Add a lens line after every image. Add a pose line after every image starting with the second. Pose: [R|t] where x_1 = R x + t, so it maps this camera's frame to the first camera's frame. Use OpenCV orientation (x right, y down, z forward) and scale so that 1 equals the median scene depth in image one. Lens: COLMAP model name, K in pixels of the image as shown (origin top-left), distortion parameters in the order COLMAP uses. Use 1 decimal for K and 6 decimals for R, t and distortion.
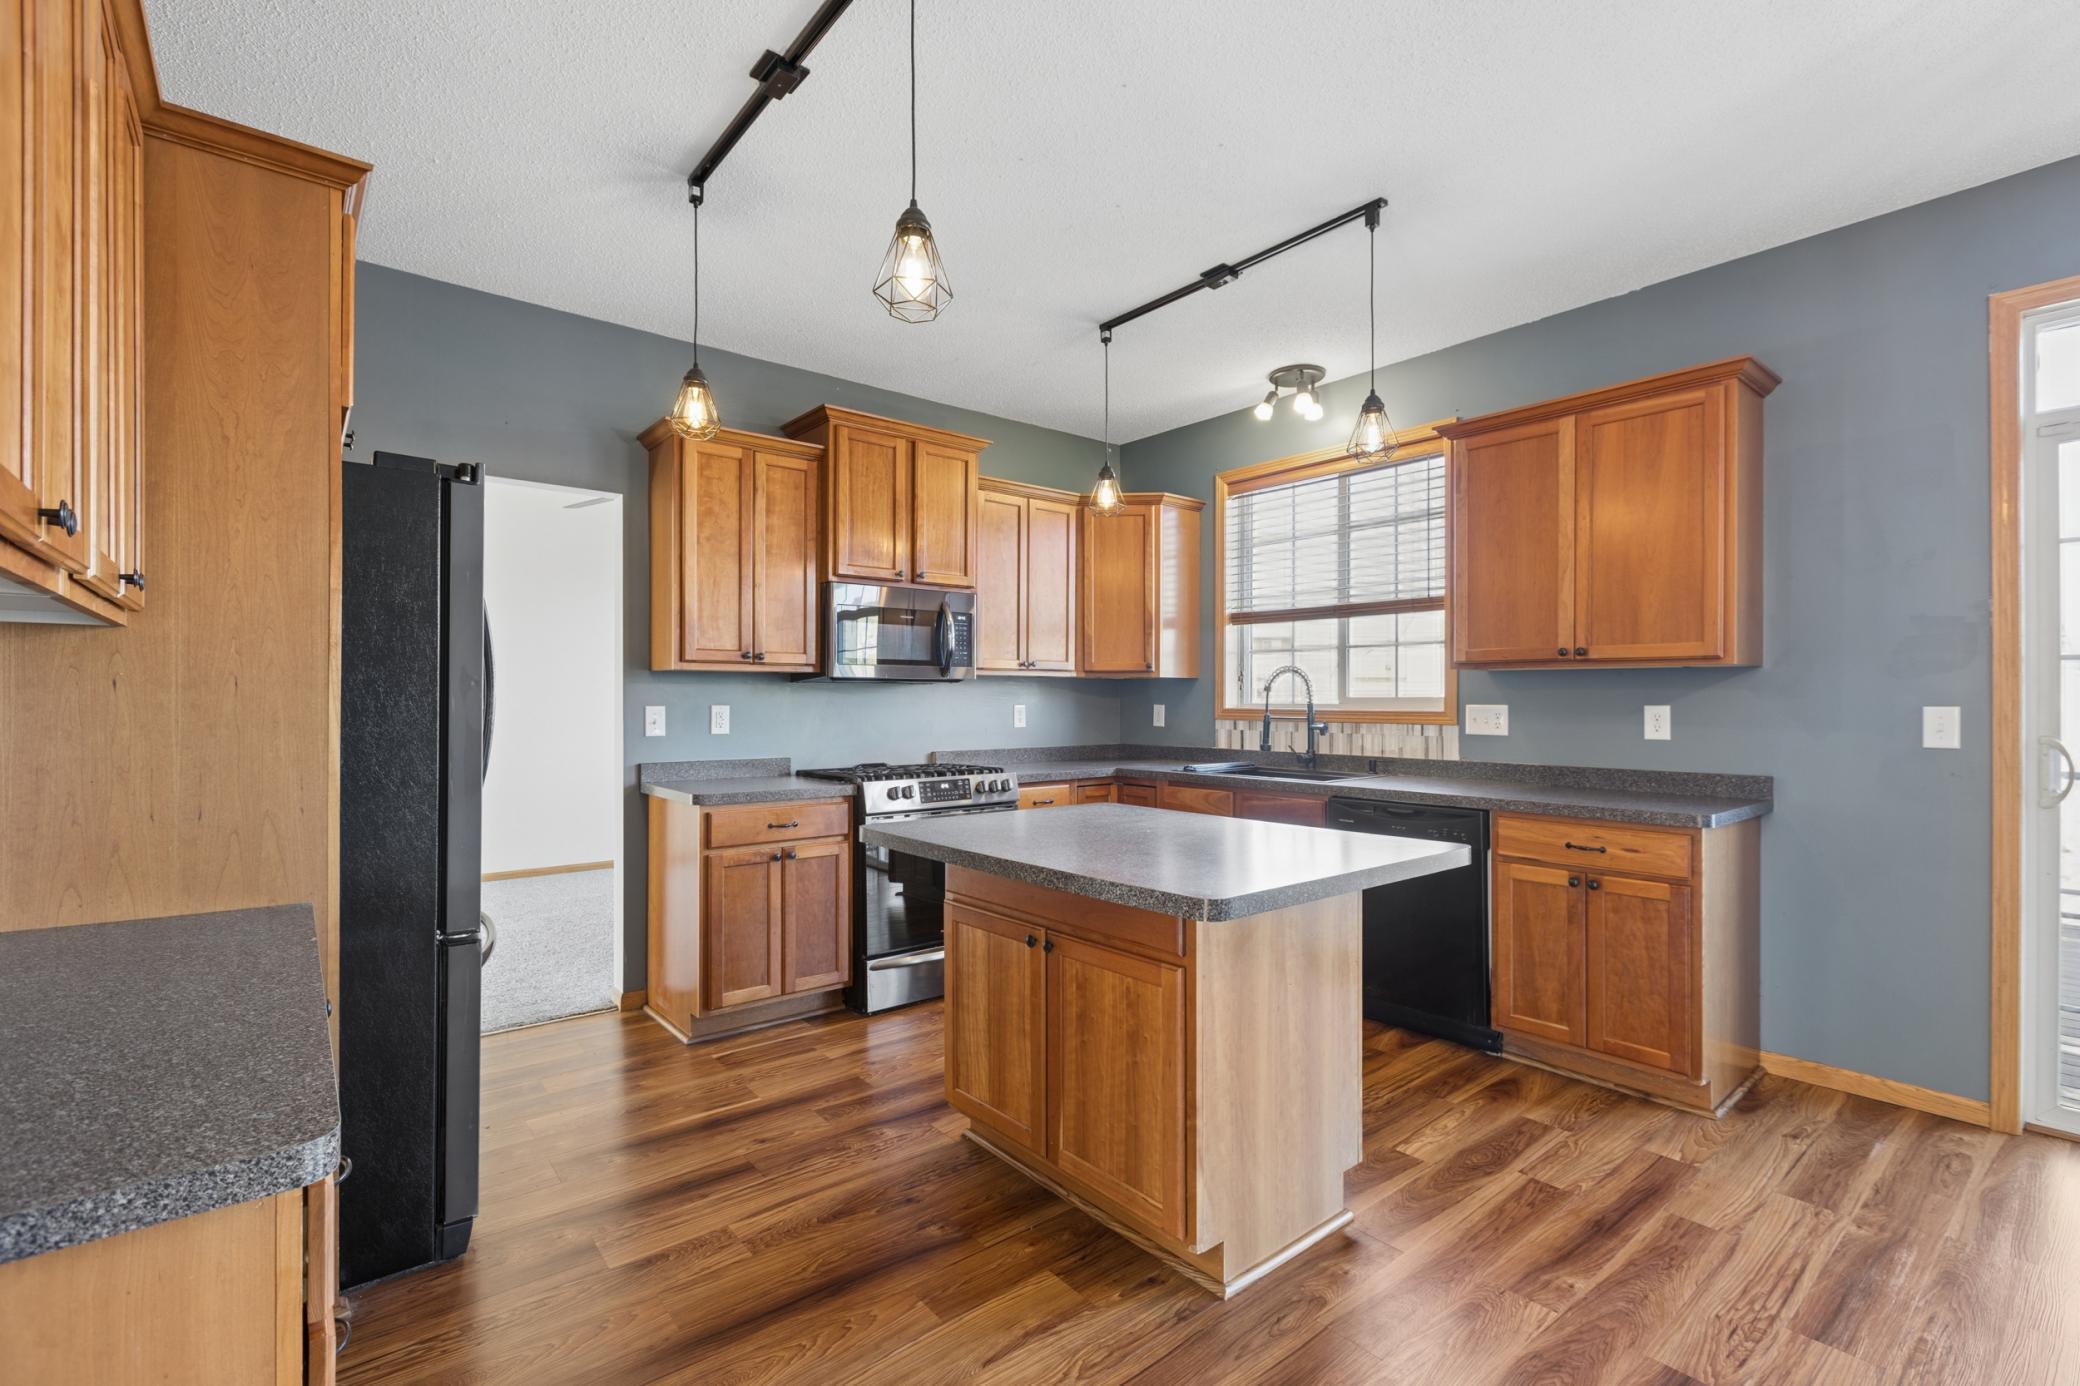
lens RADIAL K [[925.9, 0, 1038.6], [0, 925.9, 698.8], [0, 0, 1]] dist [-0.001229, -0.000848]
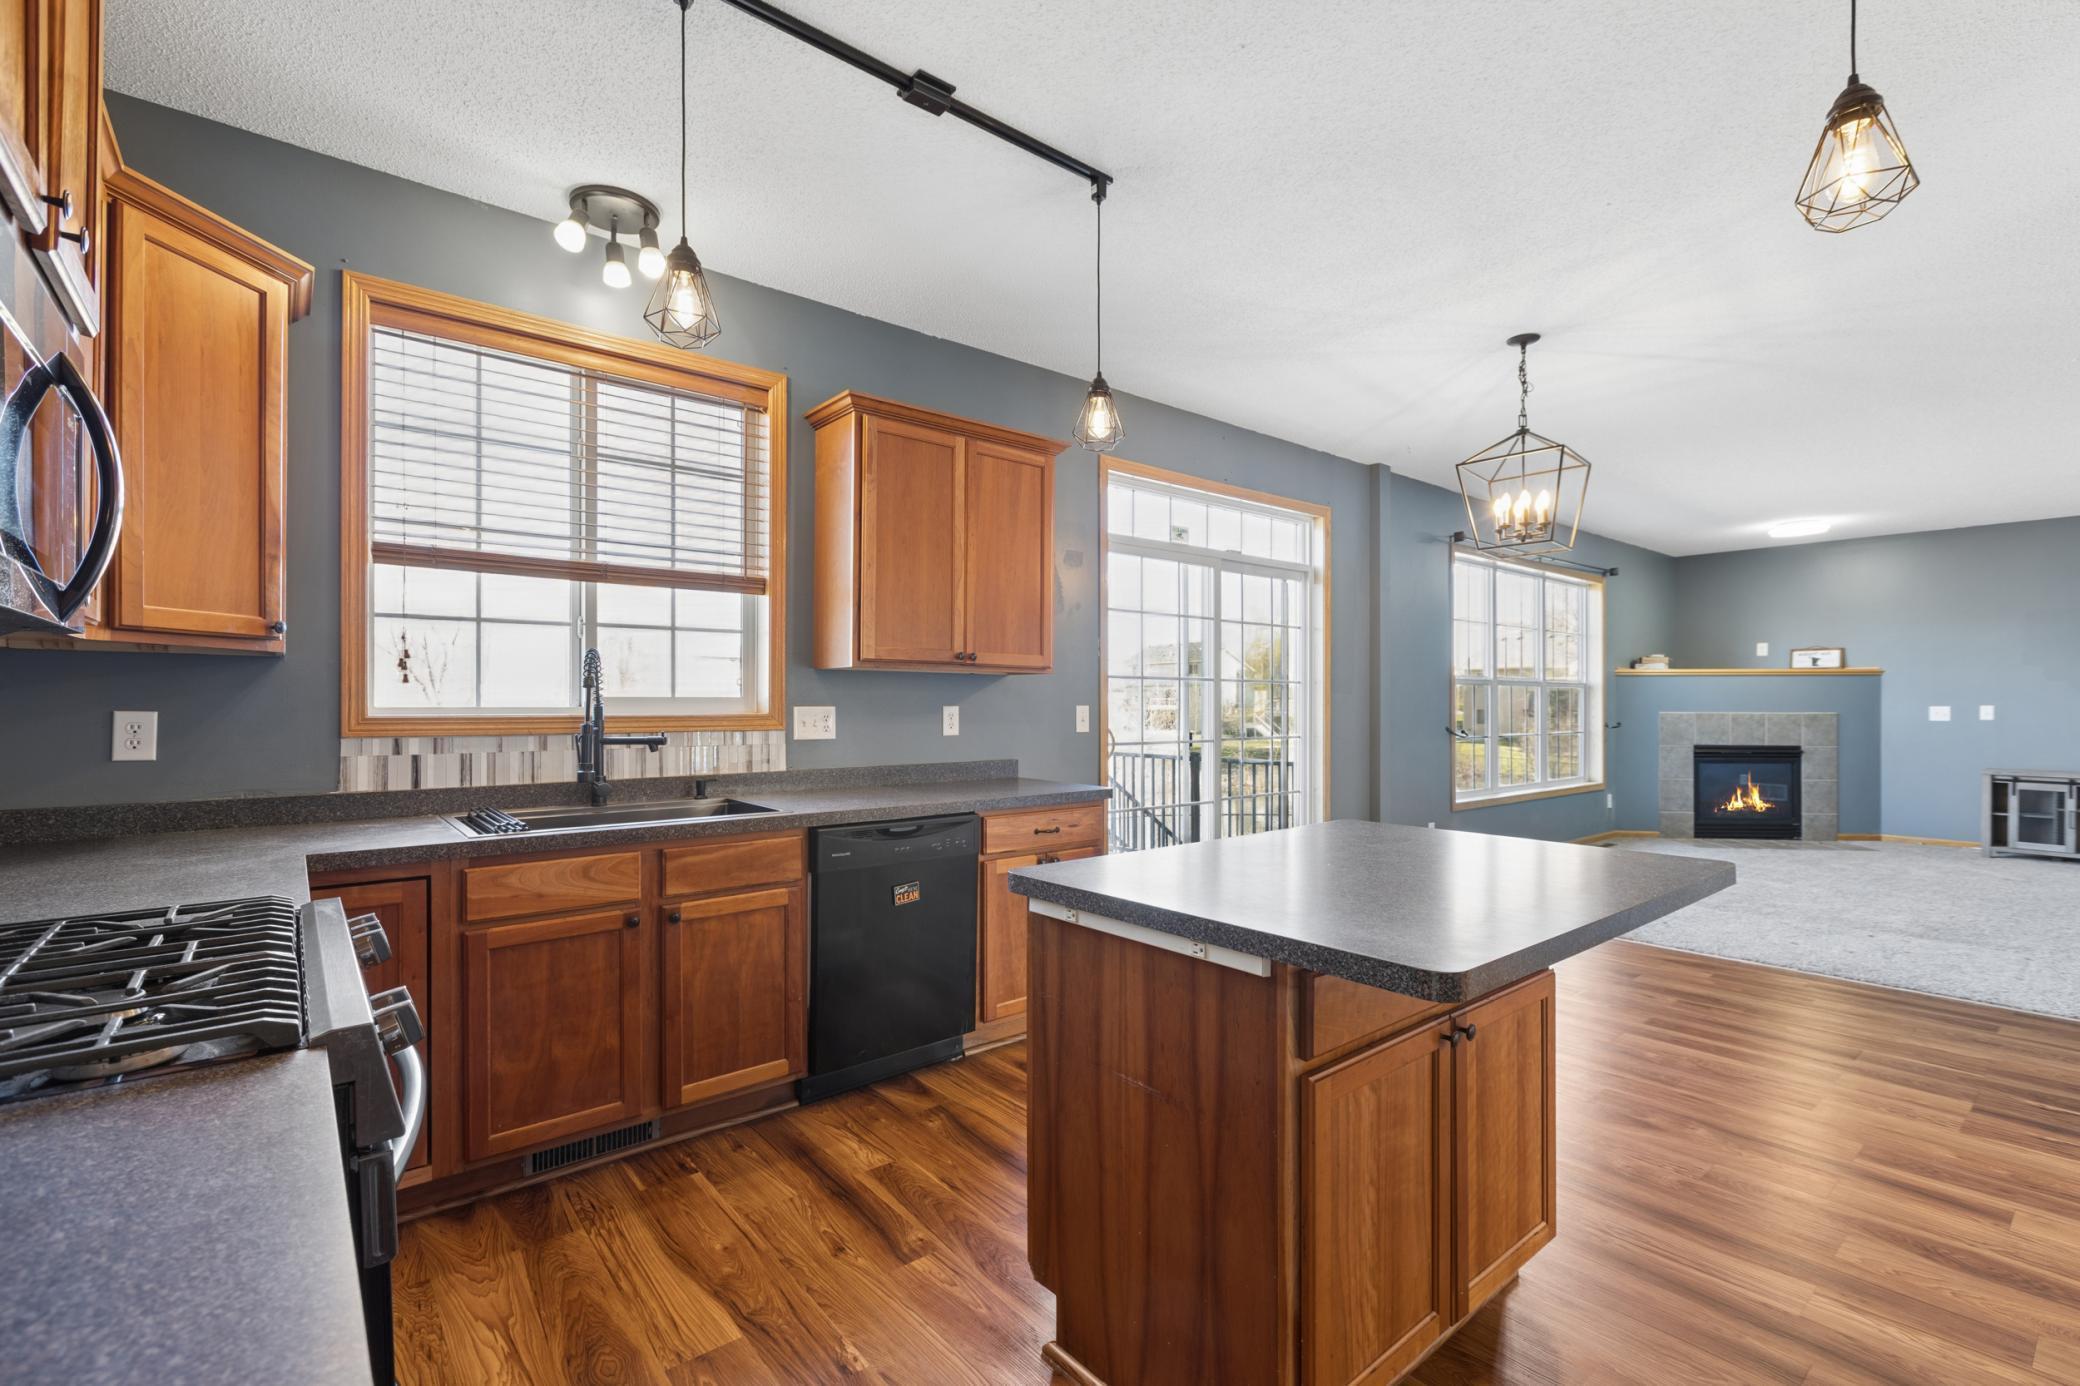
lens RADIAL K [[925.9, 0, 1038.6], [0, 925.9, 698.8], [0, 0, 1]] dist [-0.001229, -0.000848]
pose [[-0.005243, 0.002119, 0.999984, -0.438775], [-0.003006, 0.999993, -0.002134, 0.000250], [-0.999982, -0.003017, -0.005236, 0.805093]]
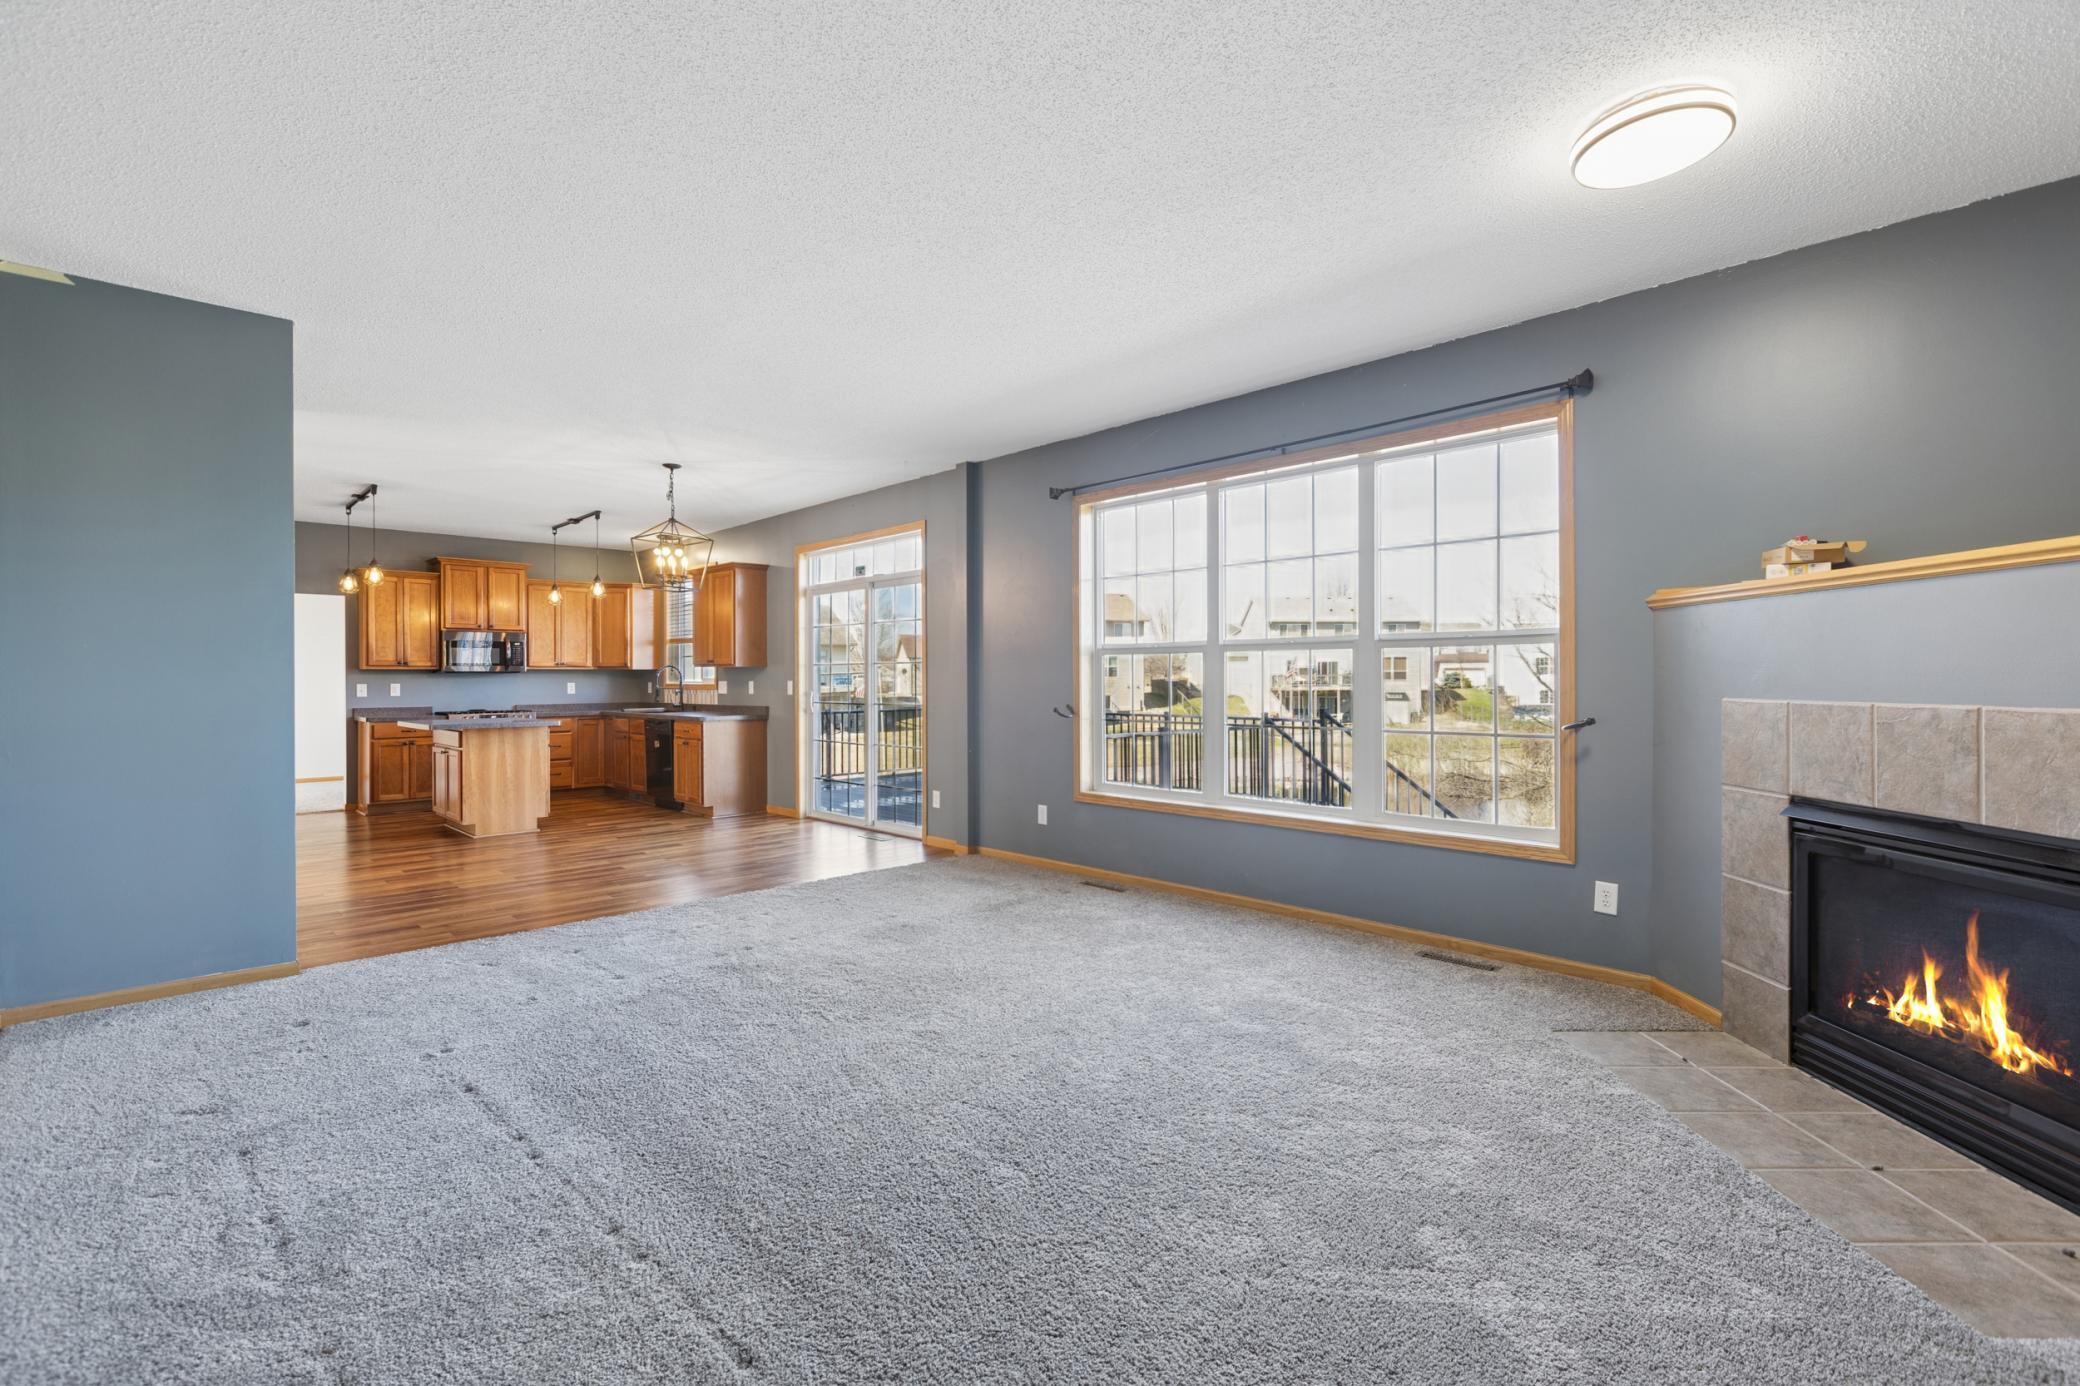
lens RADIAL K [[935.6, 0, 1050.5], [0, 935.6, 675.5], [0, 0, 1]] dist [-0.000535, -0.000288]
pose [[0.995651, -0.005389, 0.093001, 1.146742], [0.005586, 0.999983, -0.001857, 0.000129], [-0.092989, 0.002369, 0.995664, -1.584805]]
